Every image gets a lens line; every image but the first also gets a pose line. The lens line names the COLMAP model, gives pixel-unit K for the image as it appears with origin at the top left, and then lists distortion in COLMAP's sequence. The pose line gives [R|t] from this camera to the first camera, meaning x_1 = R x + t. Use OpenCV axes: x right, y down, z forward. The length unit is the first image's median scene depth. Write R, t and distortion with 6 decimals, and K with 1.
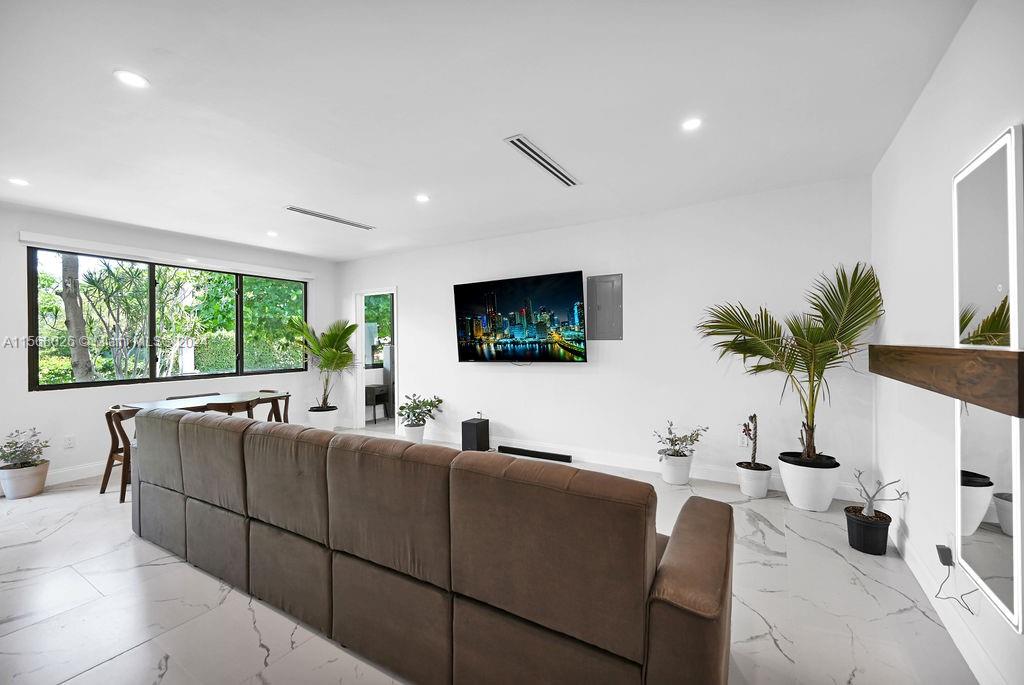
lens RADIAL K [[424.1, 0, 525.0], [0, 424.1, 340.9], [0, 0, 1]] dist [0.004588, -0.001407]
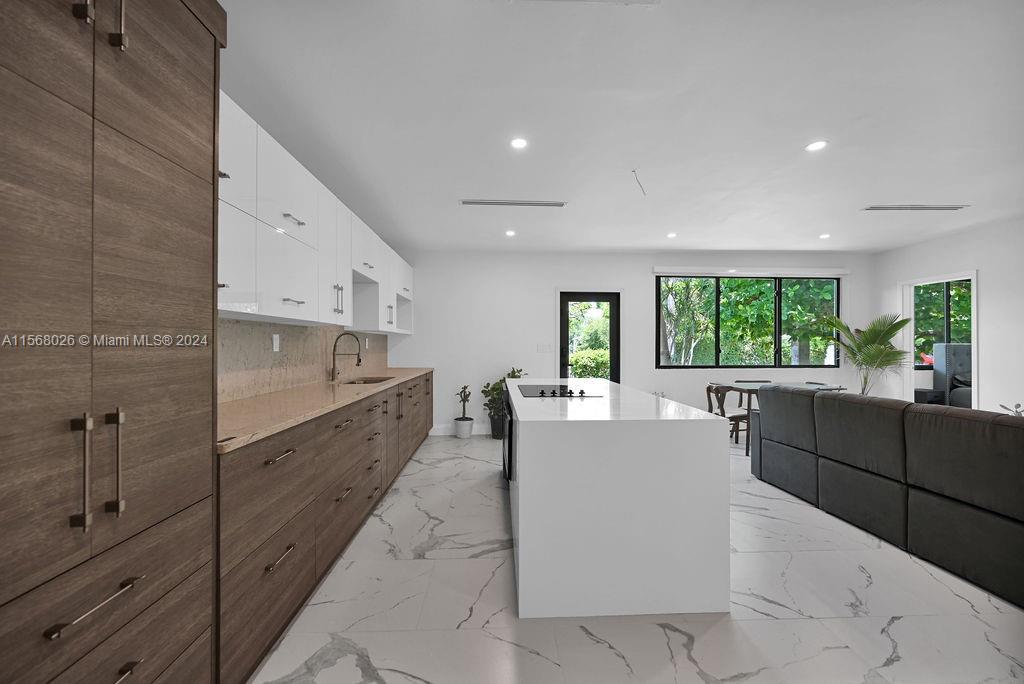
lens RADIAL K [[424.1, 0, 509.6], [0, 424.1, 341.6], [0, 0, 1]] dist [0.004588, -0.001407]
pose [[0.546134, 0.007110, -0.837668, -0.122695], [-0.006401, 0.999970, 0.004314, 0.012644], [0.837673, 0.003006, 0.546163, -0.237451]]
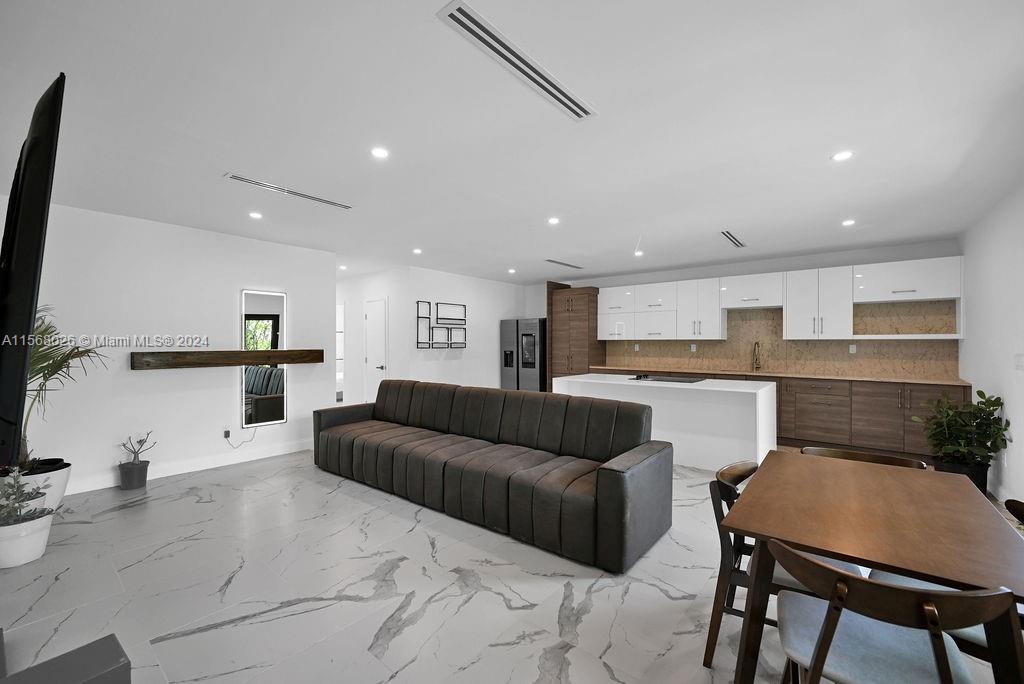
lens RADIAL K [[424.1, 0, 507.1], [0, 424.1, 339.4], [0, 0, 1]] dist [0.004588, -0.001407]
pose [[-0.984097, 0.013822, 0.177095, -0.425448], [0.012662, 0.999890, -0.007676, -0.005570], [-0.177182, -0.005311, -0.984164, 1.251206]]
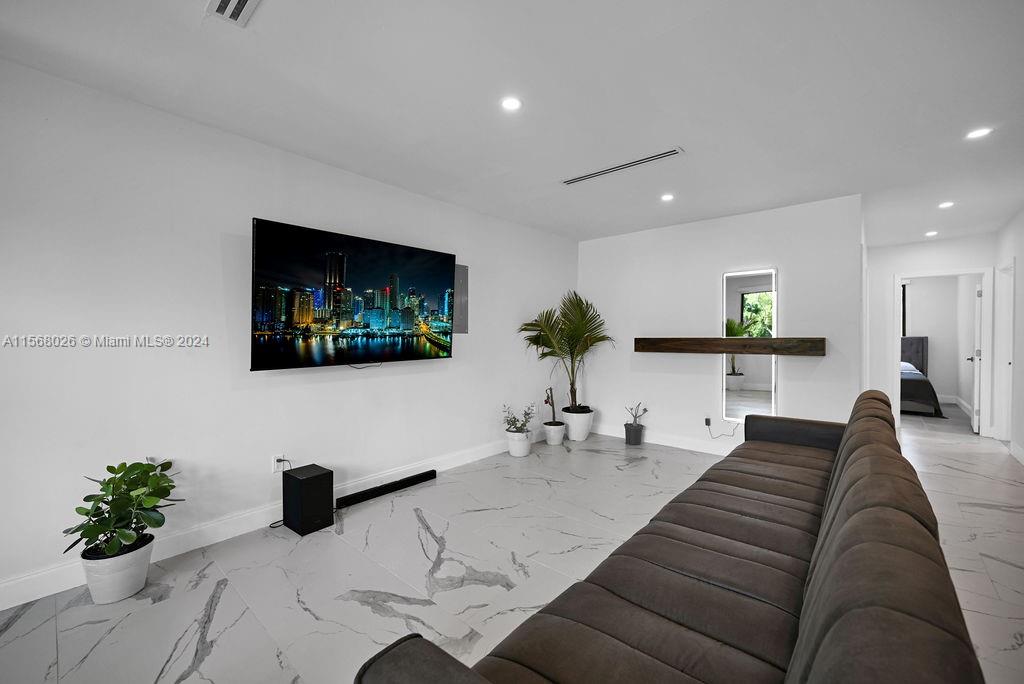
lens RADIAL K [[424.1, 0, 530.8], [0, 424.1, 332.4], [0, 0, 1]] dist [0.004588, -0.001407]
pose [[0.176893, 0.014556, 0.984122, -0.635415], [-0.004211, 0.999893, -0.014033, 0.008324], [-0.984221, -0.001662, 0.176935, 0.632474]]
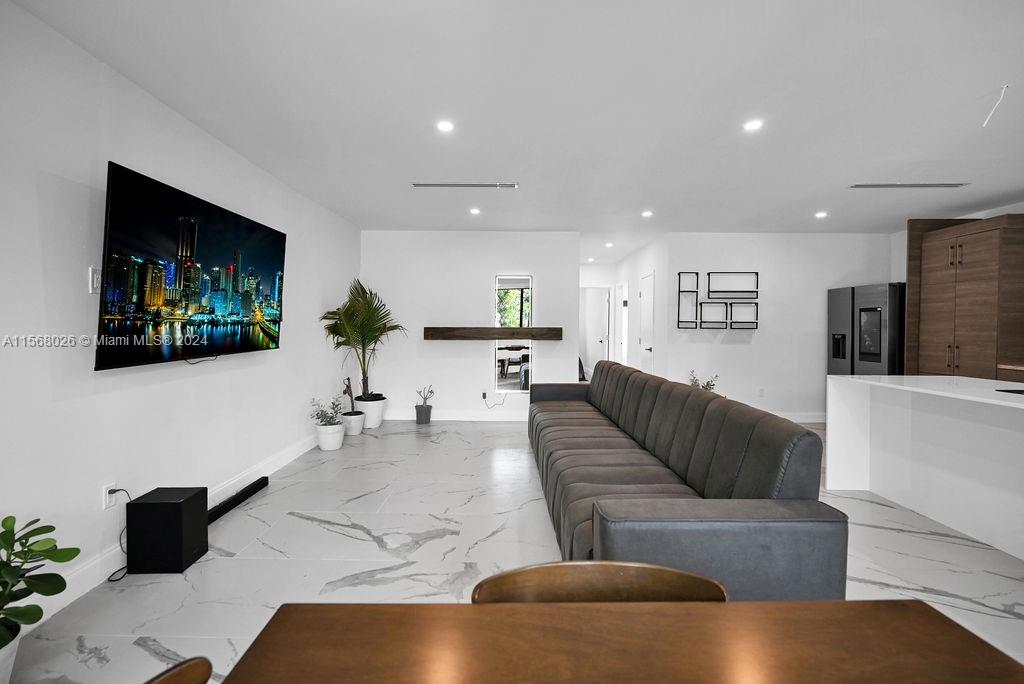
lens RADIAL K [[424.1, 0, 504.4], [0, 424.1, 338.8], [0, 0, 1]] dist [0.004588, -0.001407]
pose [[-0.487074, -0.014244, 0.873244, -0.687482], [0.001905, 0.999847, 0.017372, 0.016496], [-0.873358, 0.010125, -0.486973, 0.940020]]
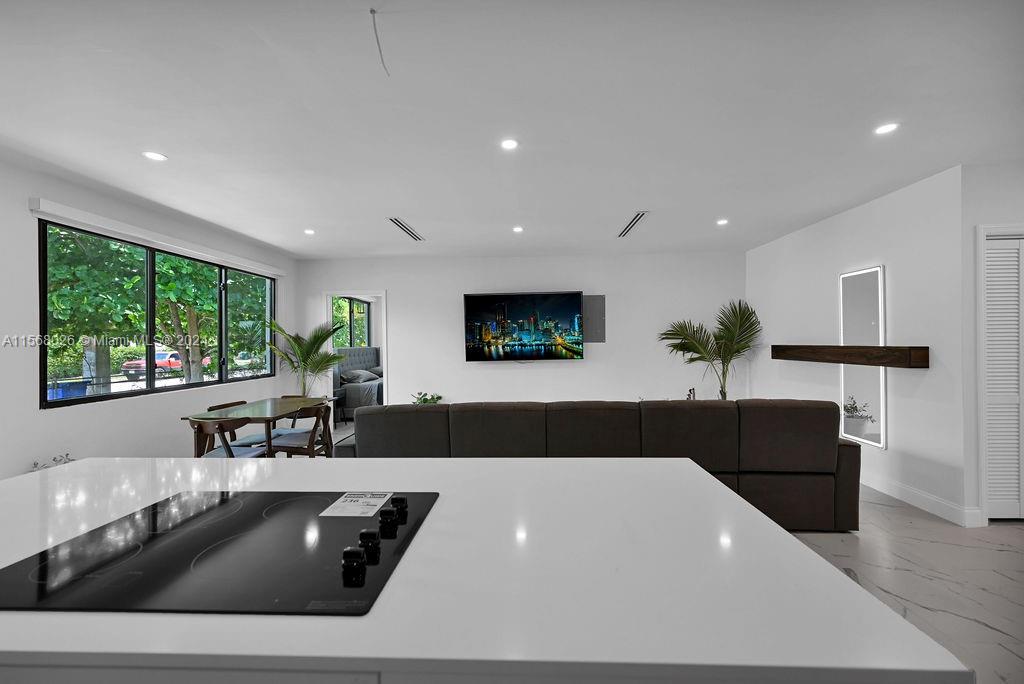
lens RADIAL K [[424.1, 0, 525.1], [0, 424.1, 333.9], [0, 0, 1]] dist [0.004588, -0.001407]
pose [[0.870739, 0.011310, 0.491615, -0.615535], [0.000276, 0.999724, -0.023488, 0.001425], [-0.491745, 0.020588, 0.870496, -0.061999]]
